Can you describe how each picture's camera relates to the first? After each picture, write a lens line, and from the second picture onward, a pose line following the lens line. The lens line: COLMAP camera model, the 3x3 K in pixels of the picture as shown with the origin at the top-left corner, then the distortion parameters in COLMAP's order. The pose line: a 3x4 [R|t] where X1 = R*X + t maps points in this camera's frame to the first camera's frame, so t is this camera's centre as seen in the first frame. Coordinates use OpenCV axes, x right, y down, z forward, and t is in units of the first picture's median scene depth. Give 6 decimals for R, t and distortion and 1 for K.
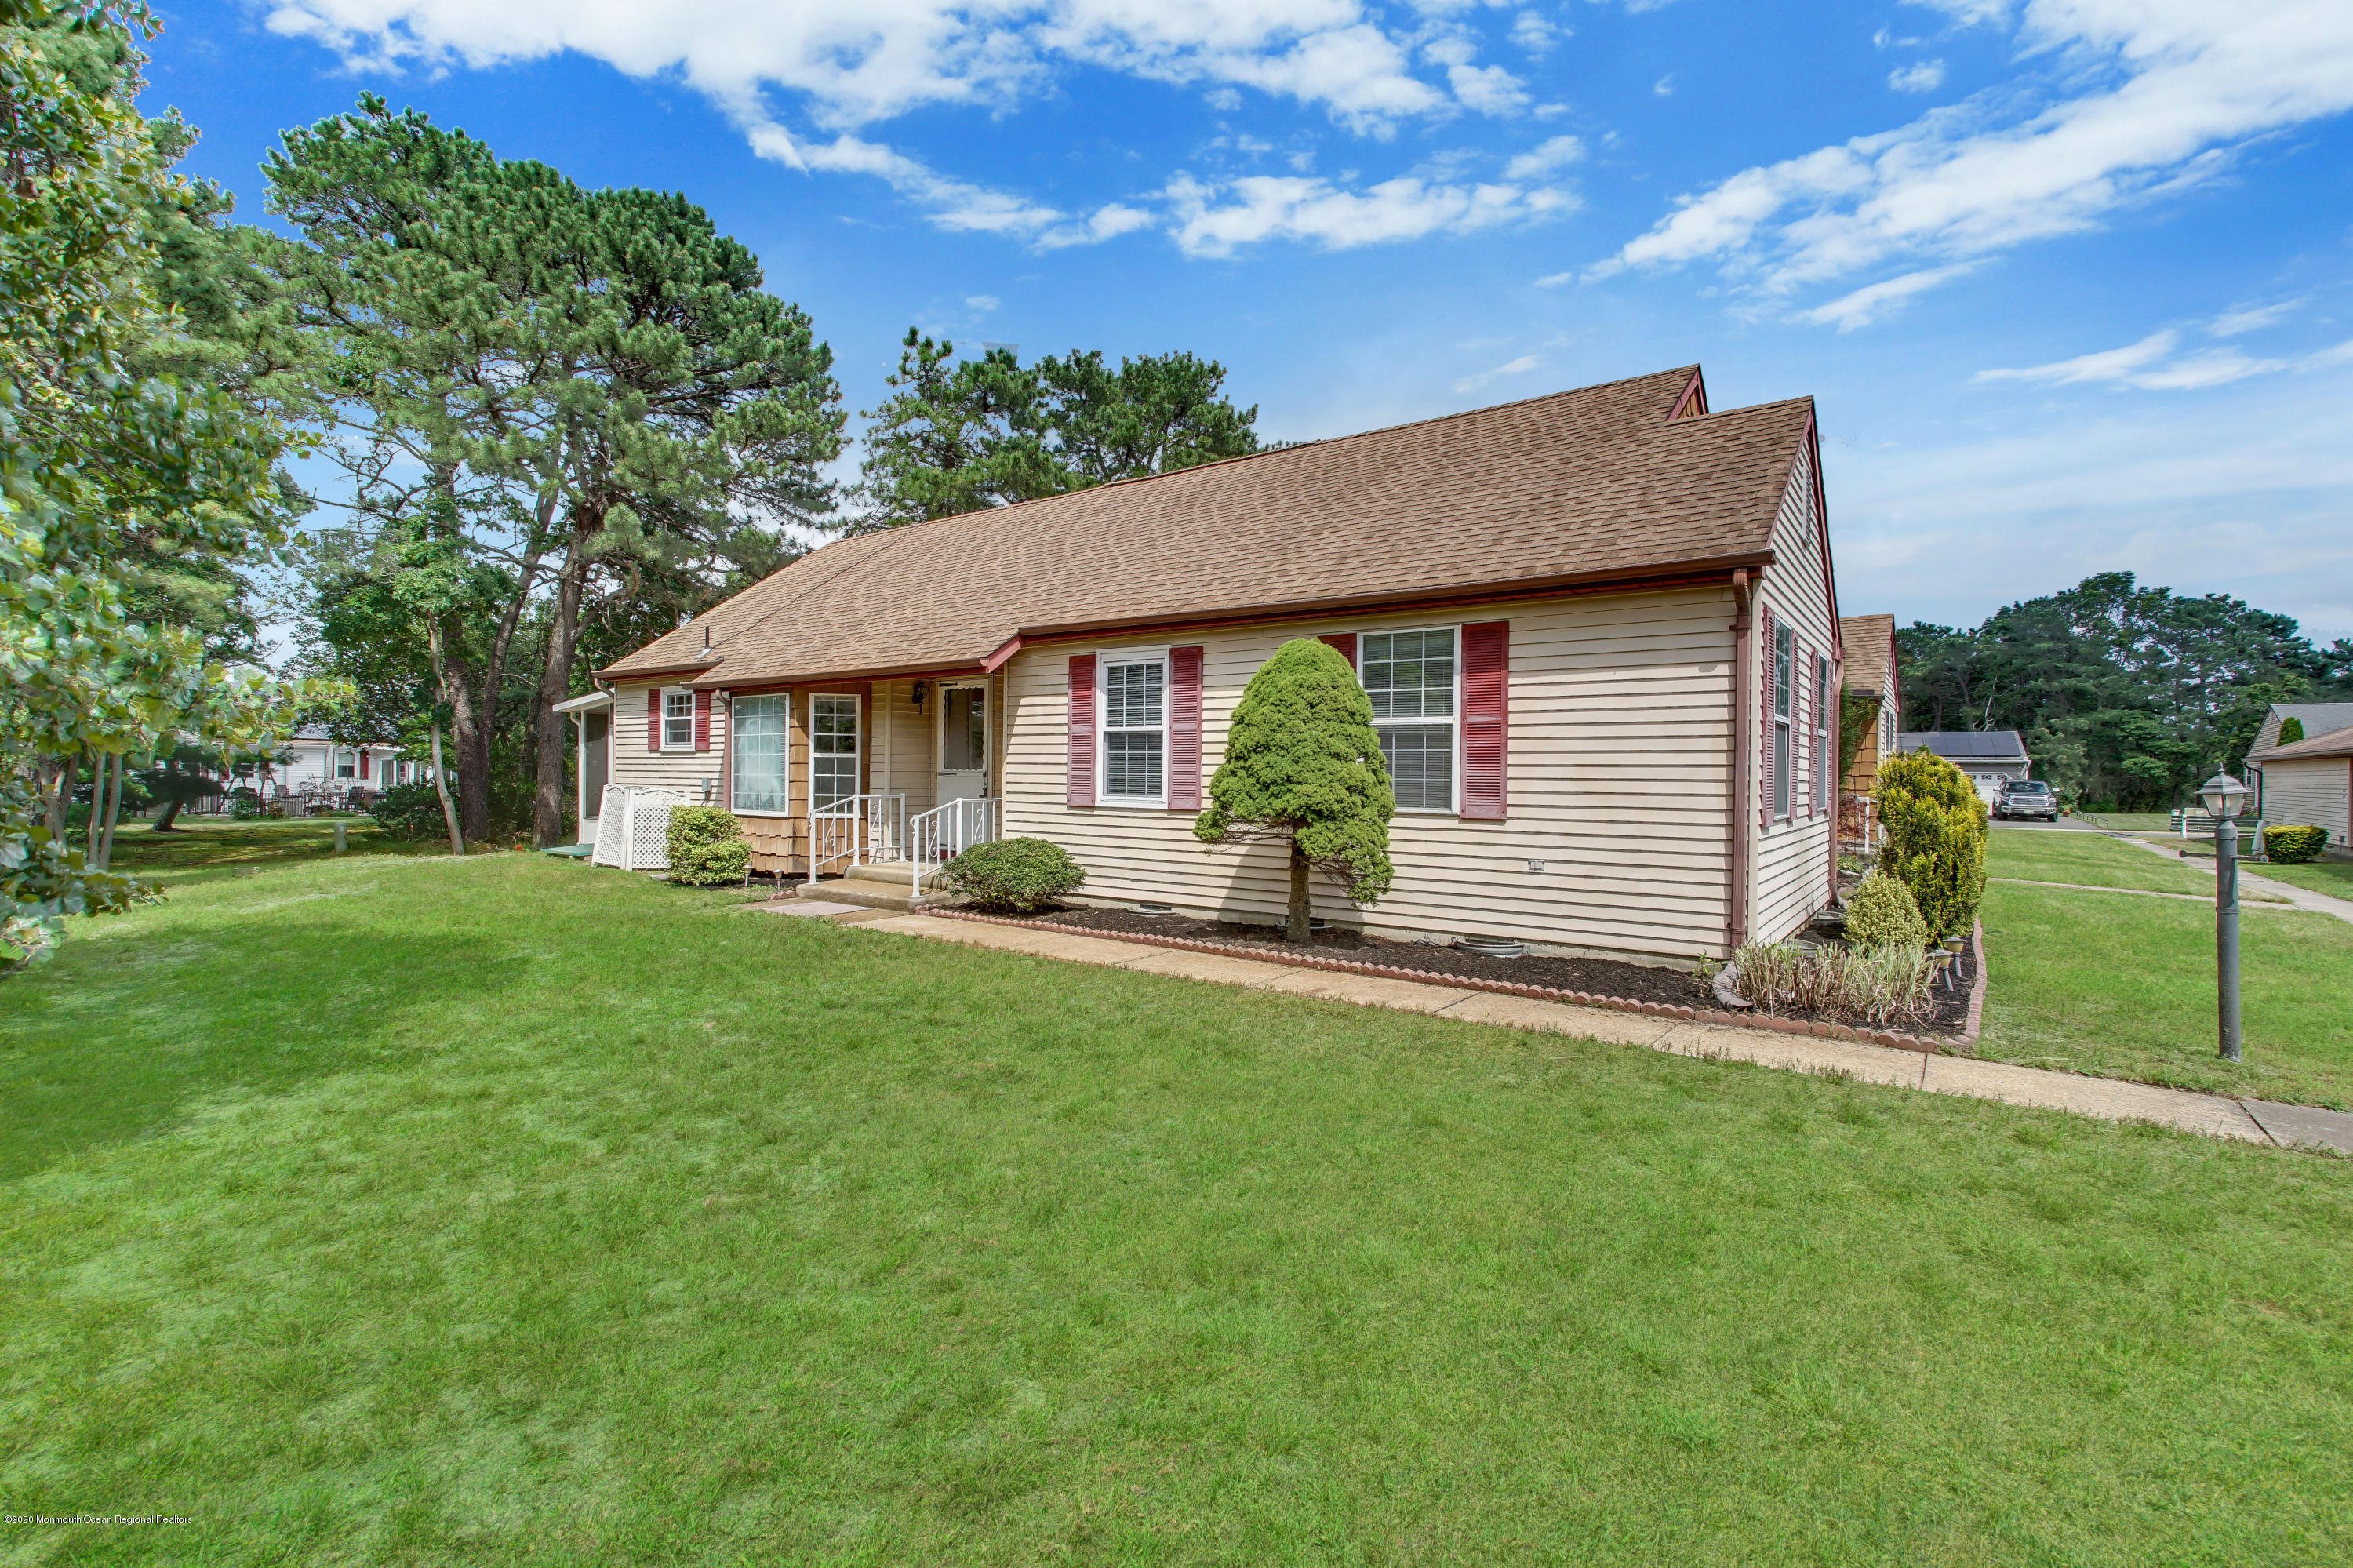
lens RADIAL K [[1063.3, 0, 1172.1], [0, 1063.3, 783.3], [0, 0, 1]] dist [0.000696, -0.004237]
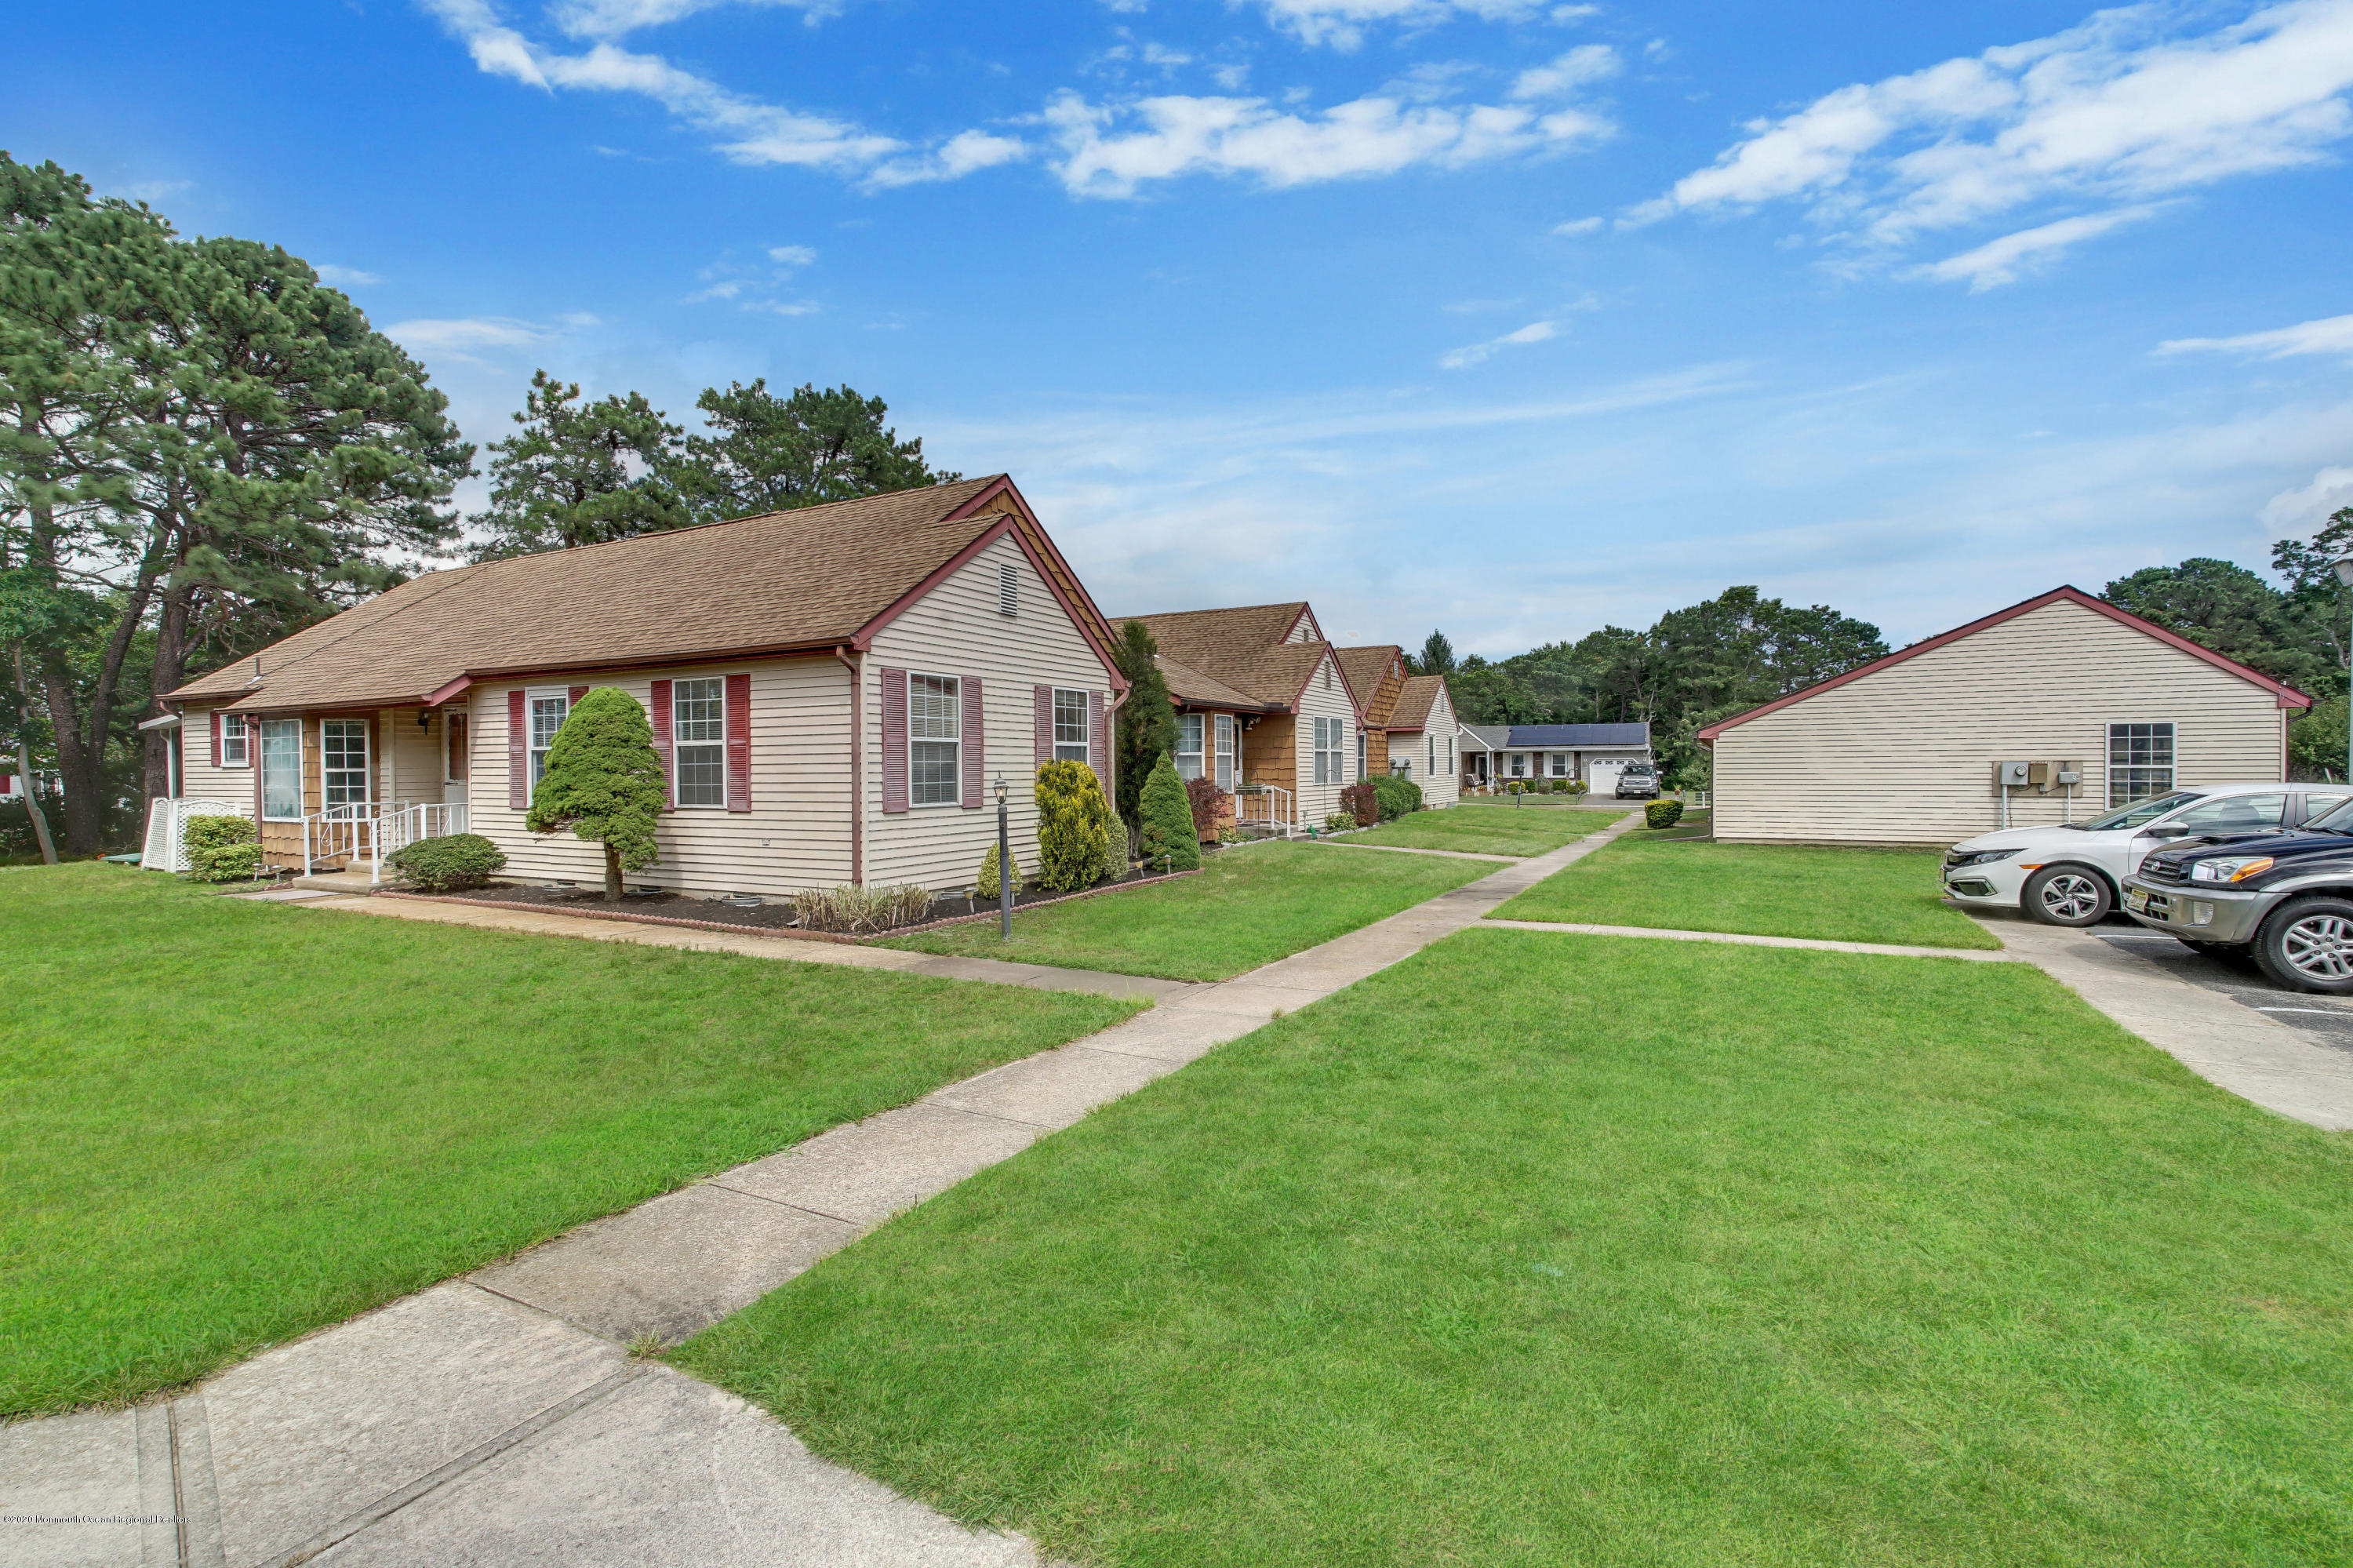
lens RADIAL K [[1063.3, 0, 1172.1], [0, 1063.3, 783.3], [0, 0, 1]] dist [0.000696, -0.004237]
pose [[0.987866, -0.019457, 0.154086, 0.491505], [0.018677, 0.999804, 0.006514, -0.002133], [-0.154183, -0.003557, 0.988036, -0.385952]]
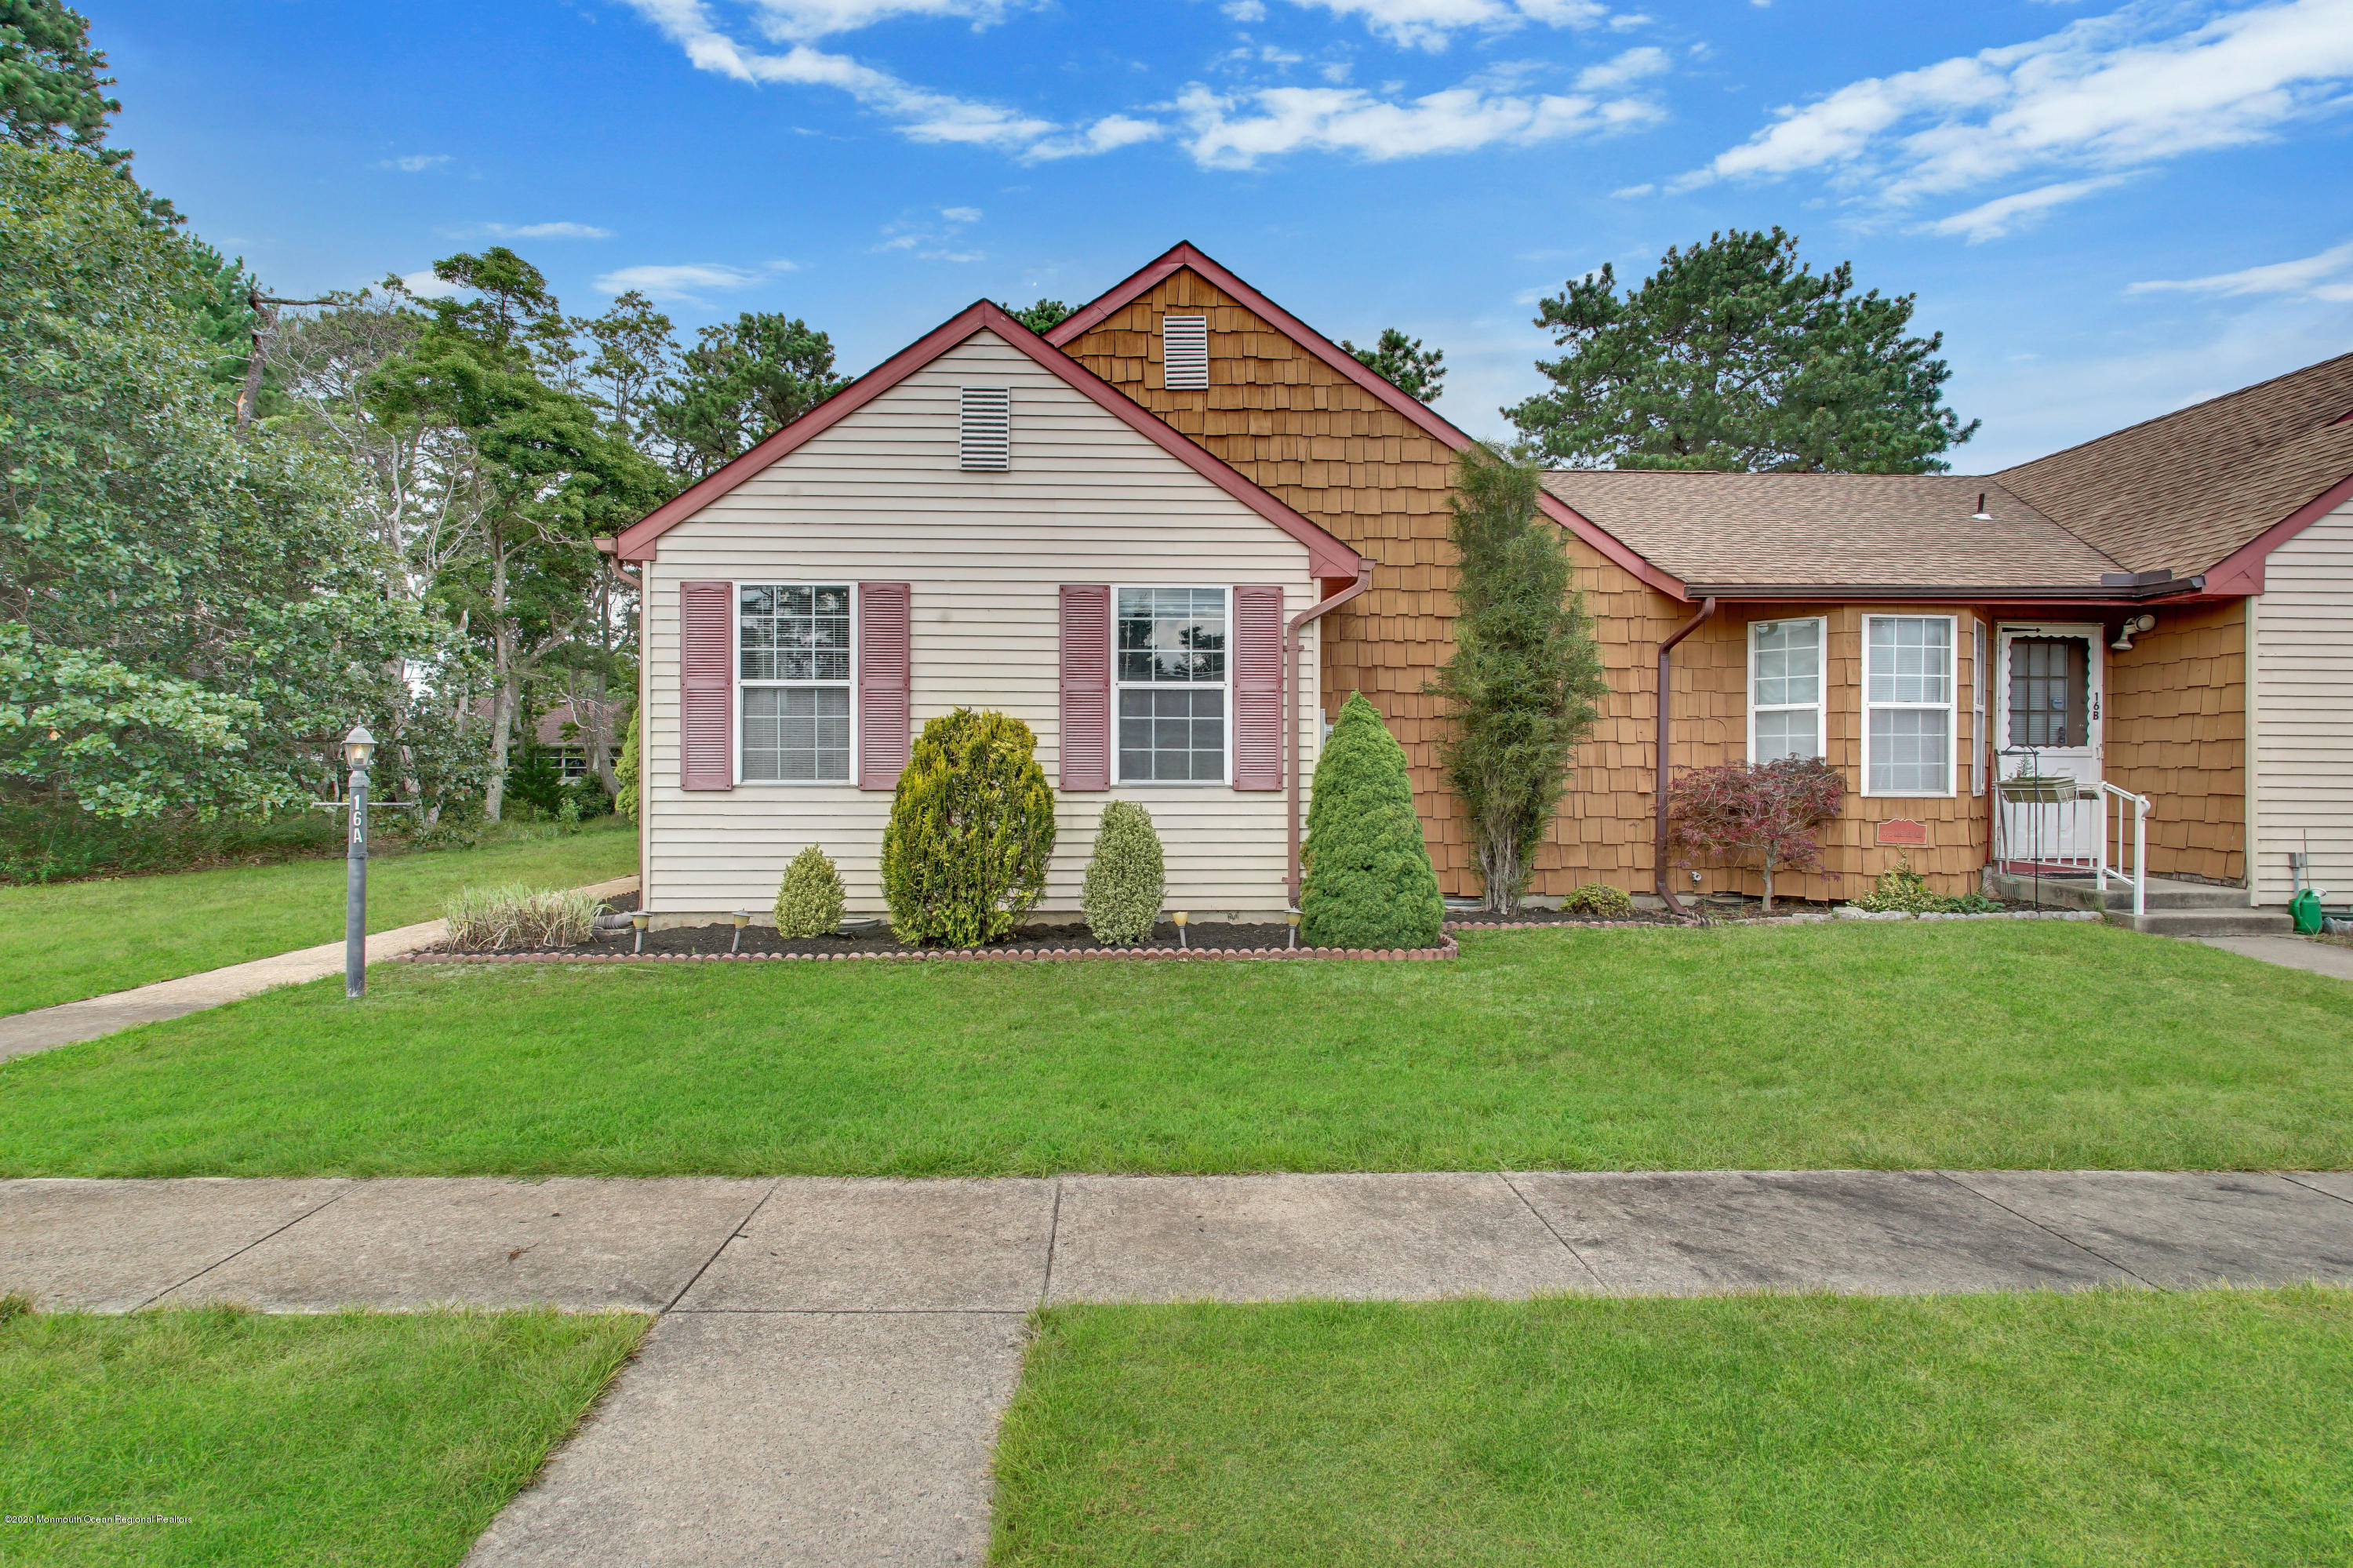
lens RADIAL K [[1130.1, 0, 1173.0], [0, 1130.1, 776.3], [0, 0, 1]] dist [-0.000369, -0.000536]
pose [[0.634671, -0.004044, -0.772772, 1.168674], [-0.004925, 0.999945, -0.009277, 0.024617], [0.772767, 0.009694, 0.634616, 0.453822]]
